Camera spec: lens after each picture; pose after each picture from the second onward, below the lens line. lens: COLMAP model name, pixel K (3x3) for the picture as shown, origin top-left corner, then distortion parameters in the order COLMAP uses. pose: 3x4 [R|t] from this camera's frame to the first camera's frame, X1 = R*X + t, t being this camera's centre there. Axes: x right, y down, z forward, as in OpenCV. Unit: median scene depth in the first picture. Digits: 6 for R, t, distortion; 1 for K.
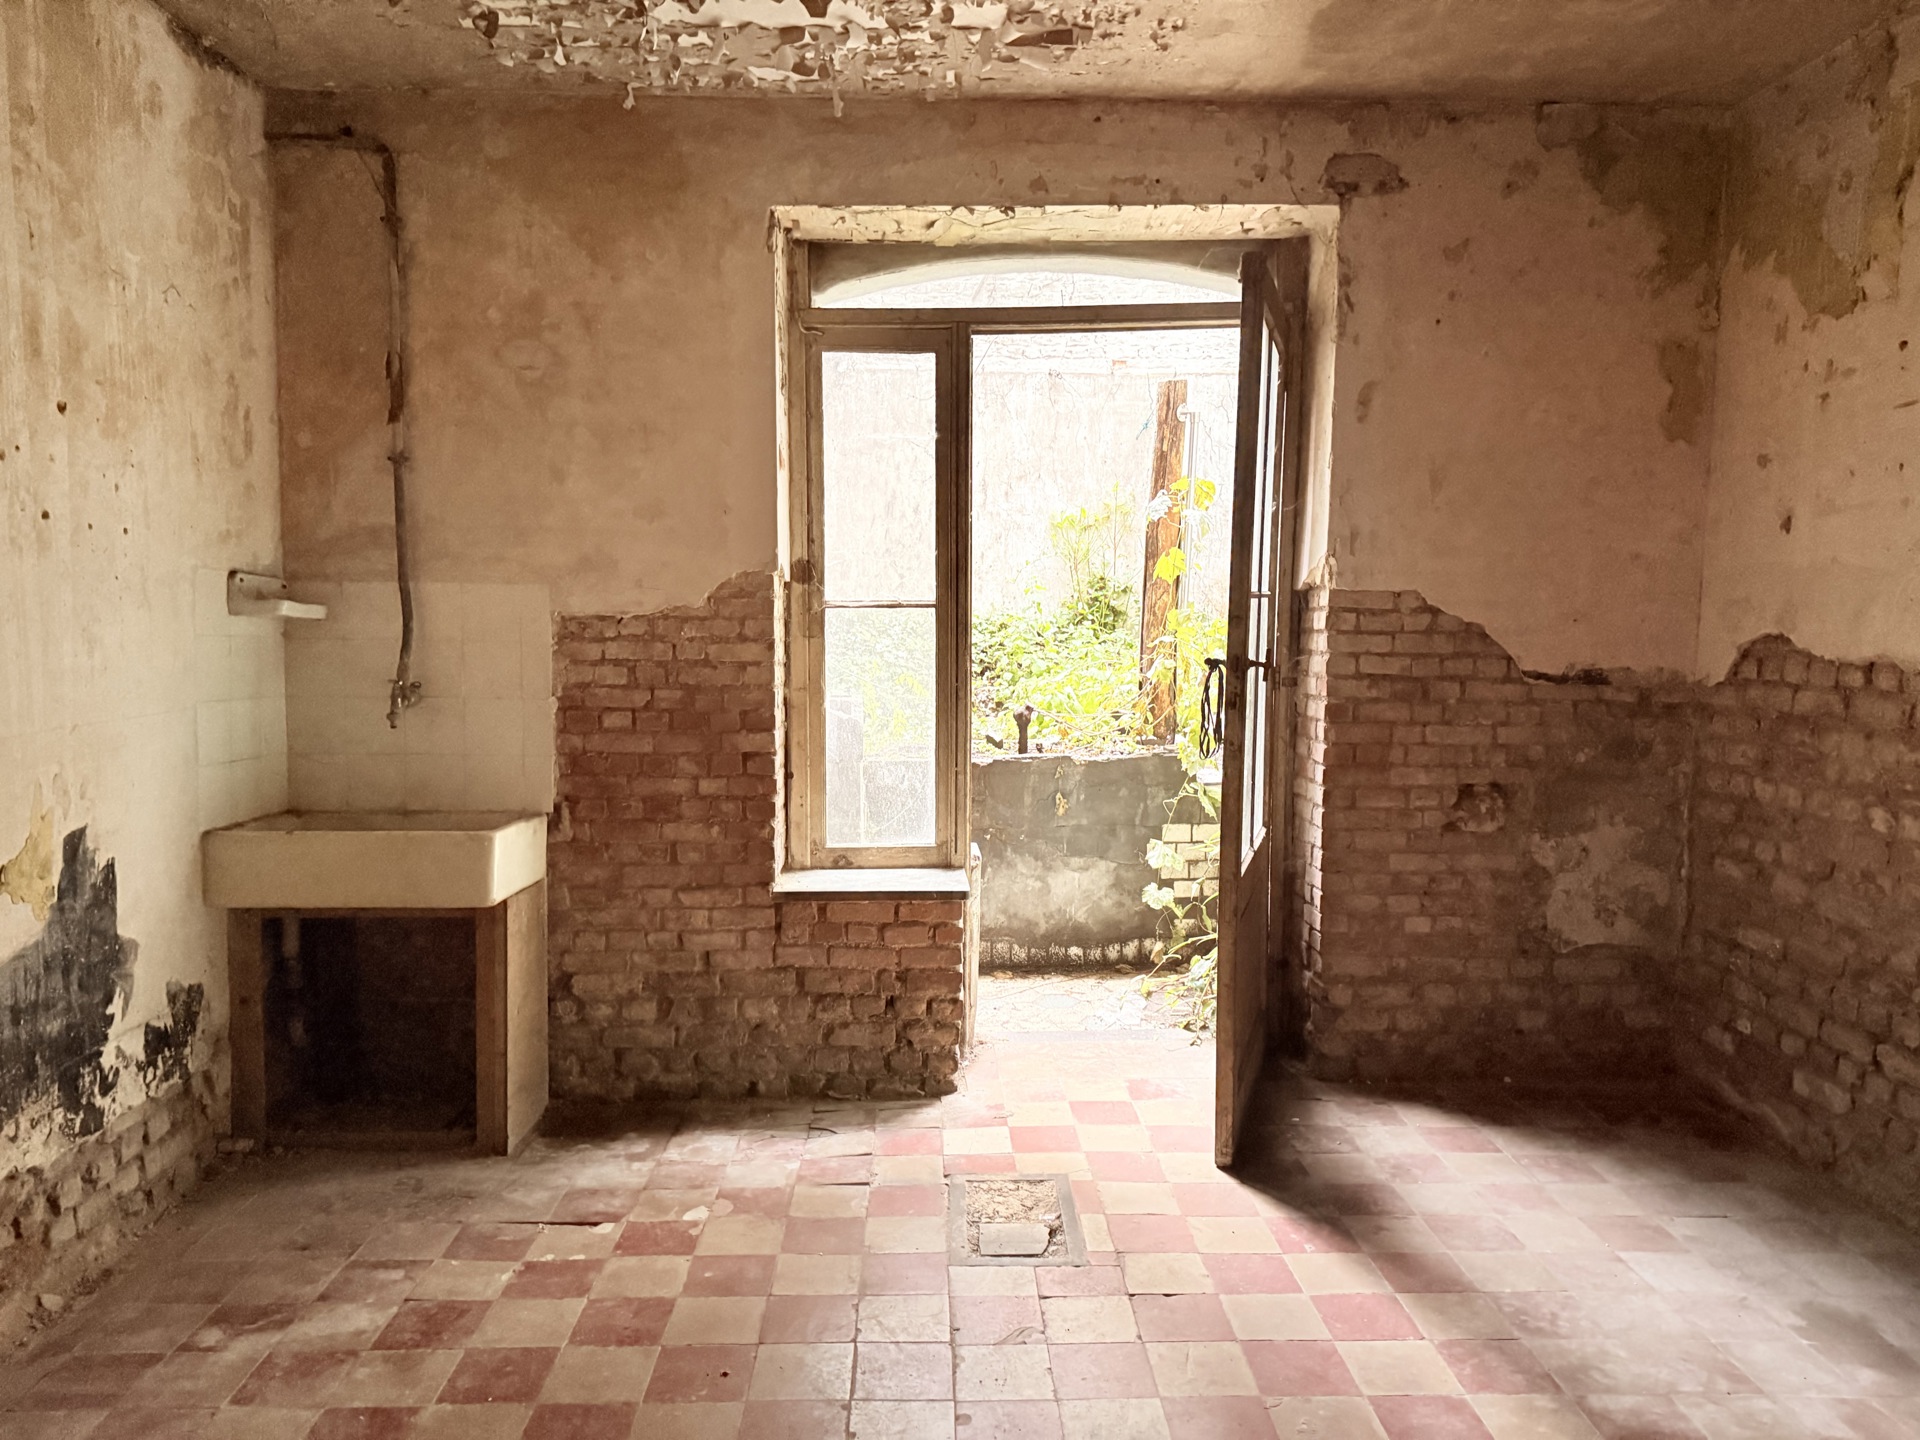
lens RADIAL K [[1374.3, 0, 959.2], [0, 1374.3, 715.0], [0, 0, 1]] dist [0.039641, -0.018877]
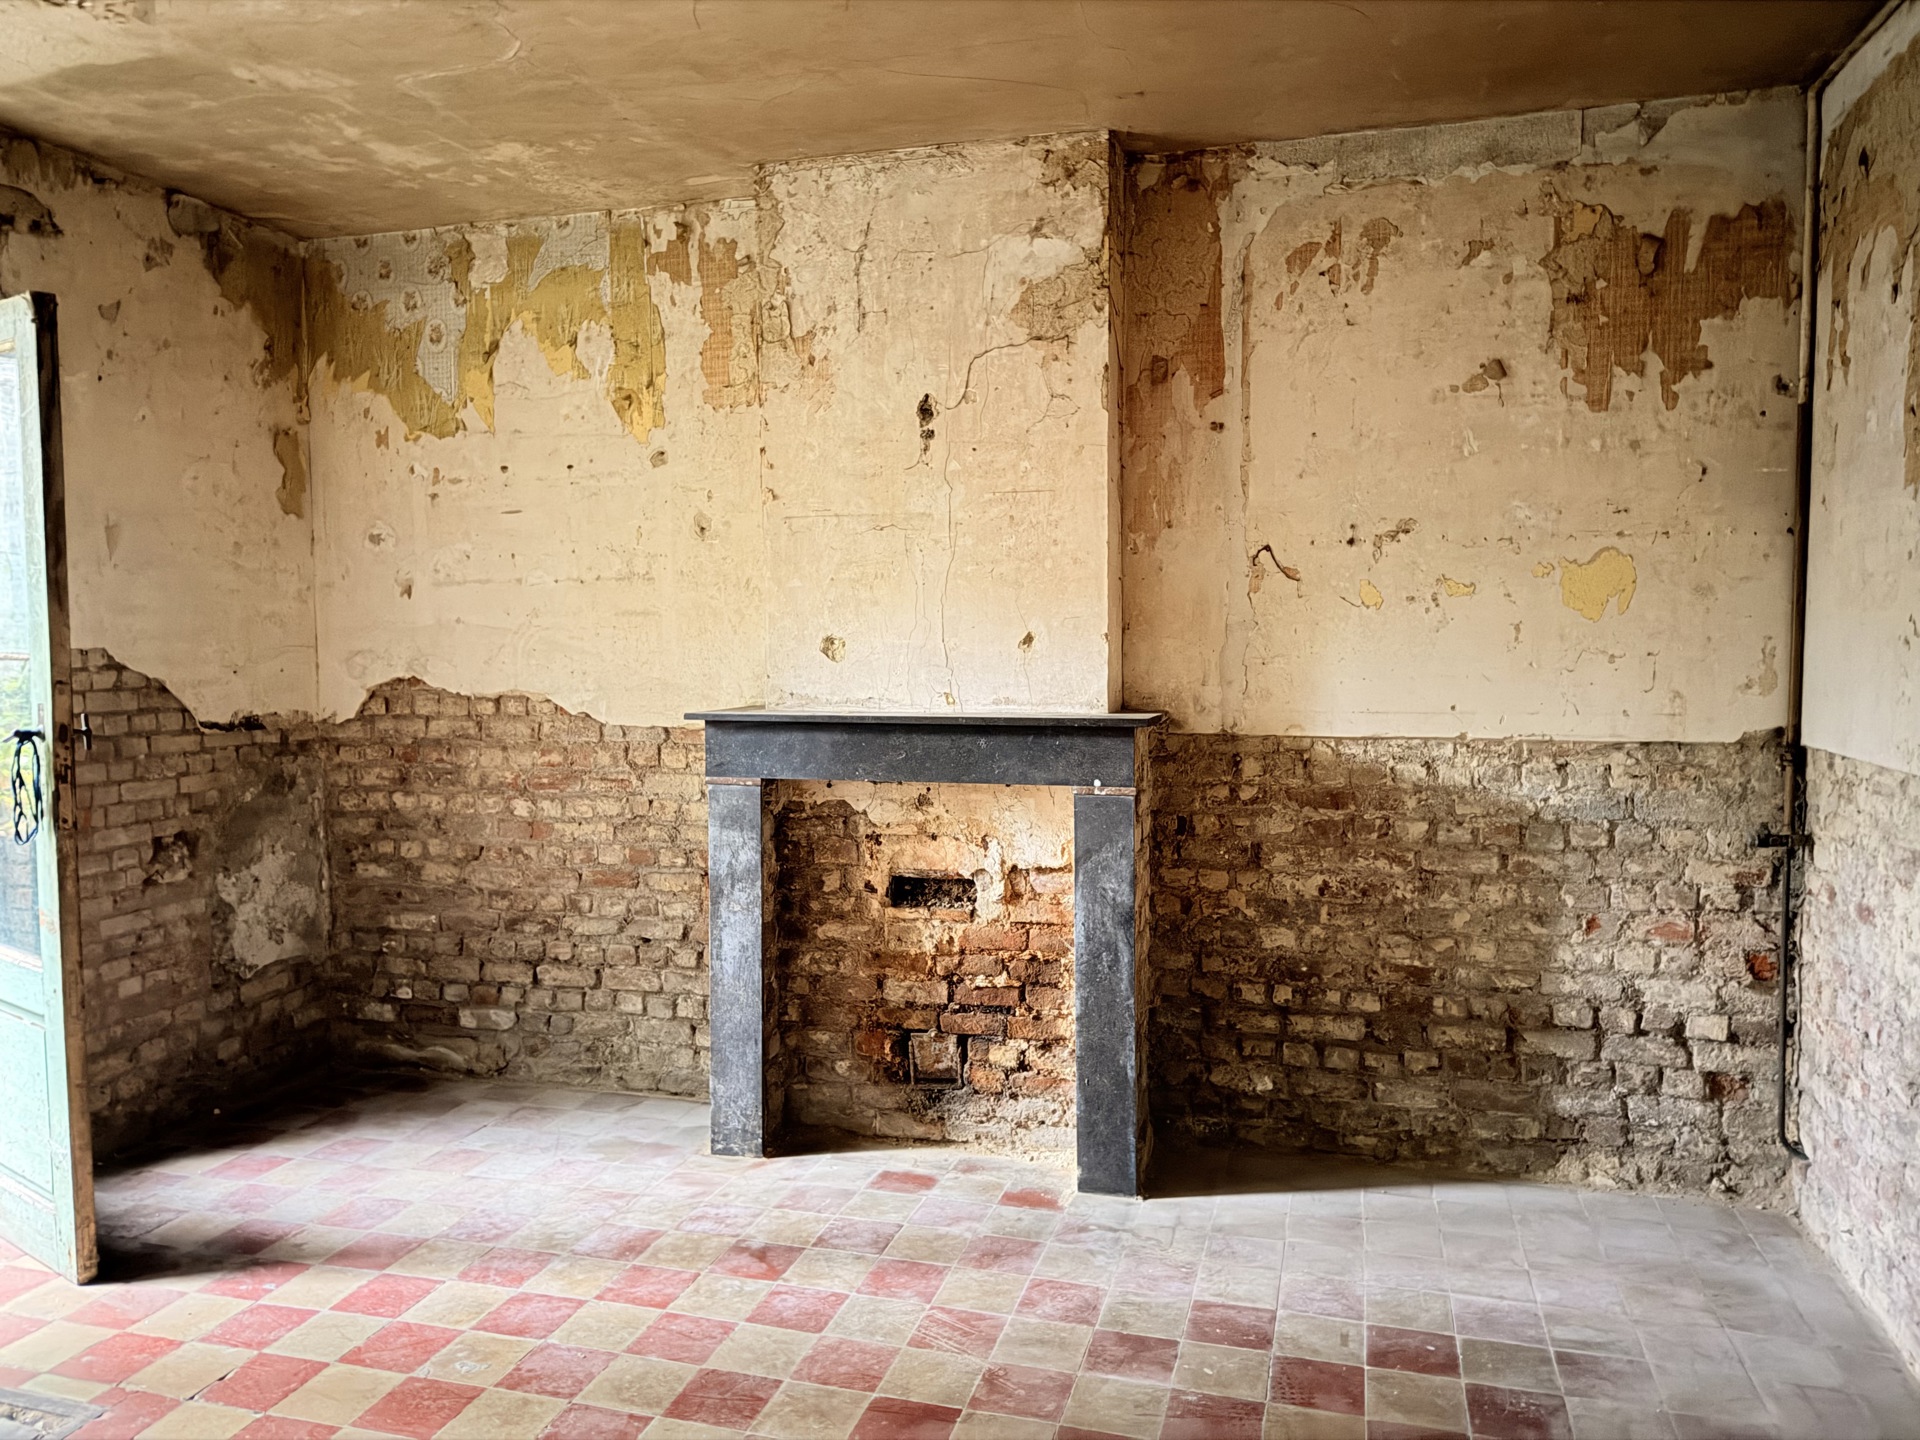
lens RADIAL K [[1374.3, 0, 961.1], [0, 1374.3, 721.0], [0, 0, 1]] dist [0.039641, -0.018877]
pose [[0.322402, -0.074733, 0.943648, -0.412916], [0.092311, 0.994609, 0.047231, -0.029543], [-0.942091, 0.071882, 0.327562, 0.107998]]
